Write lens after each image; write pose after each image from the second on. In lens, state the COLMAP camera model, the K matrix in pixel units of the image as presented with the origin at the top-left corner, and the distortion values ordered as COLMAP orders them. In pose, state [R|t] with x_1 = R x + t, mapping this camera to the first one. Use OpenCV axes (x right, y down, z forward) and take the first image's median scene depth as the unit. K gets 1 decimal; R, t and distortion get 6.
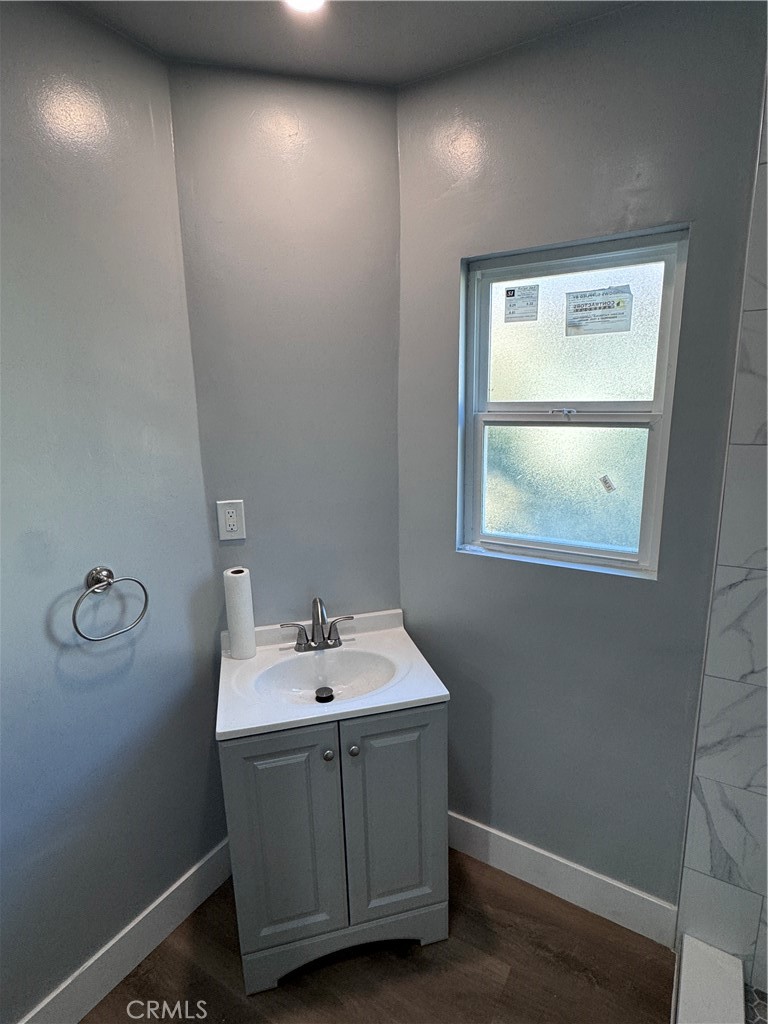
lens RADIAL K [[542.5, 0, 384.0], [0, 542.5, 512.0], [0, 0, 1]] dist [-0.004380, 0.001285]
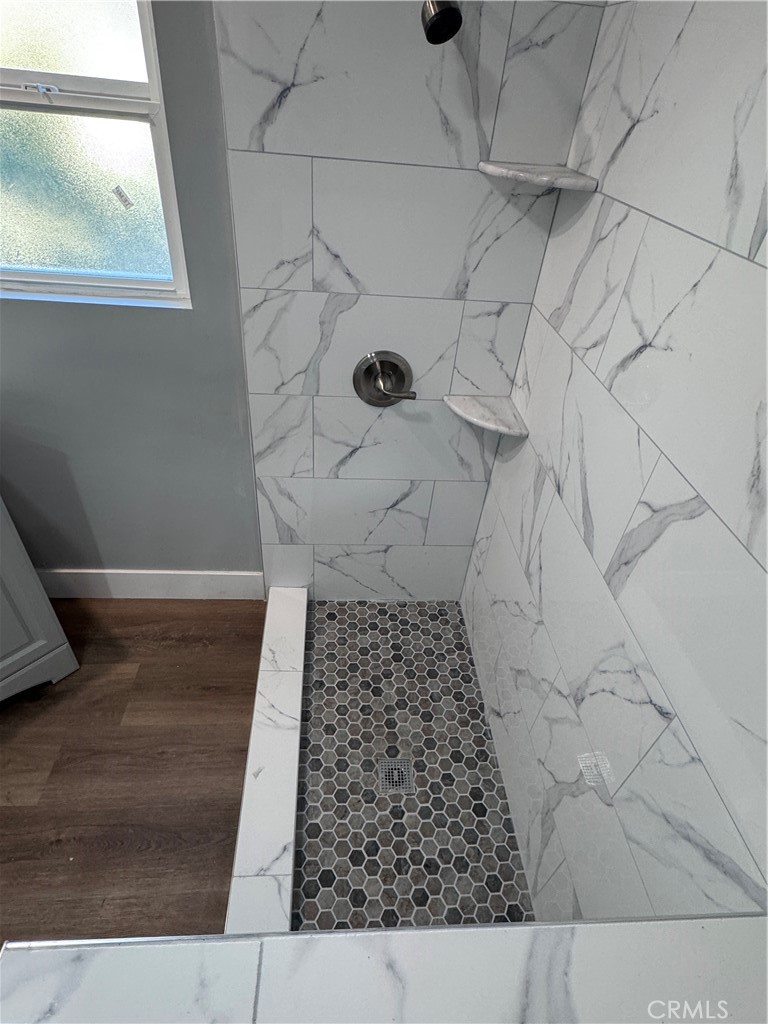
lens RADIAL K [[542.5, 0, 384.0], [0, 542.5, 512.0], [0, 0, 1]] dist [-0.004380, 0.001285]
pose [[0.804448, -0.297422, 0.514203, 0.155829], [0.025278, 0.881982, 0.470604, -0.004446], [-0.593486, -0.365578, 0.717027, -0.058623]]
